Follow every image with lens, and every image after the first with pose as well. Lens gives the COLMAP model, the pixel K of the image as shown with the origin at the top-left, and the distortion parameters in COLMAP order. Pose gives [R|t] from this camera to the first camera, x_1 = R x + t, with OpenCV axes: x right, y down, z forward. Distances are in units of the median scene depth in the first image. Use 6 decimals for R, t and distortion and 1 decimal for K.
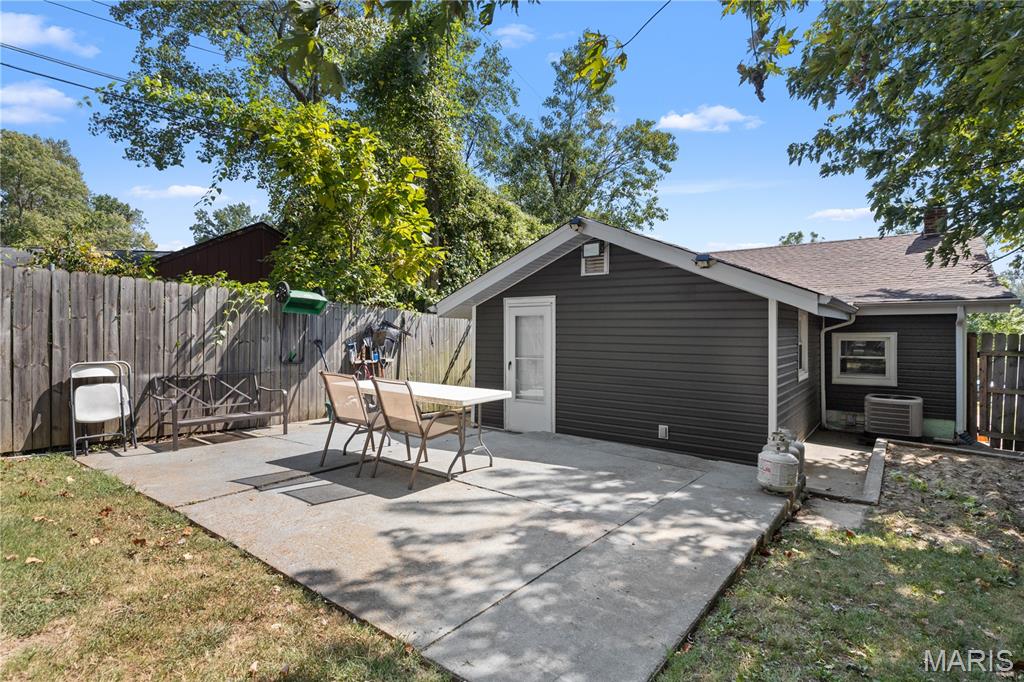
lens RADIAL K [[551.1, 0, 511.3], [0, 551.1, 342.7], [0, 0, 1]] dist [-0.006704, -0.000507]
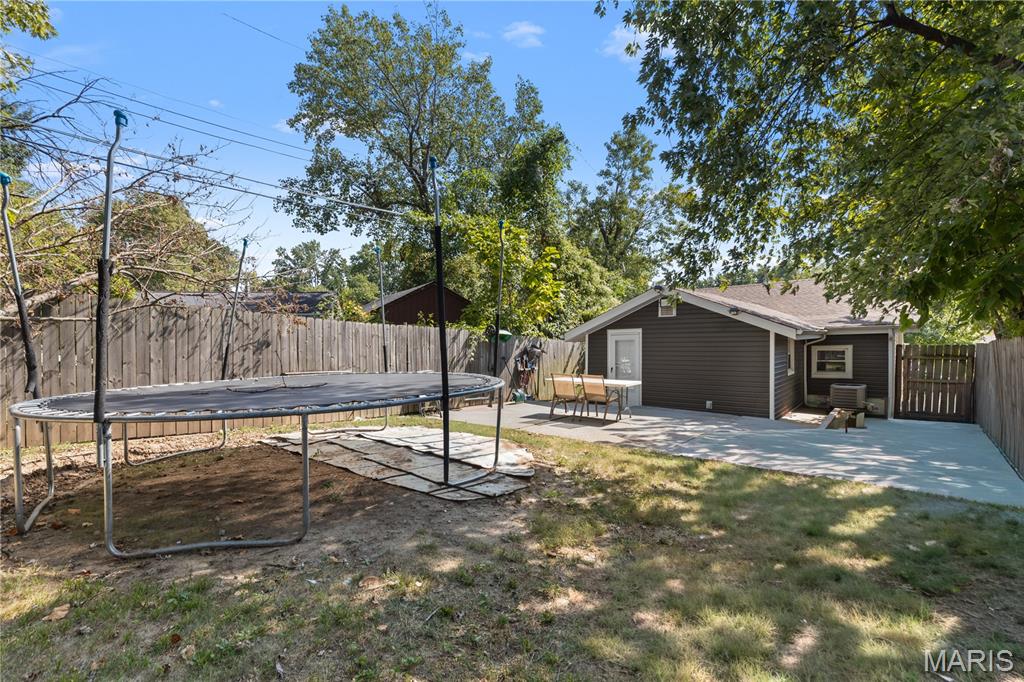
lens RADIAL K [[470.5, 0, 519.4], [0, 470.5, 379.9], [0, 0, 1]] dist [0.004930, 0.000072]
pose [[0.998417, -0.016550, -0.053757, -0.195785], [0.019441, 0.998367, 0.053708, -0.010115], [0.052780, -0.054668, 0.997109, -0.424872]]
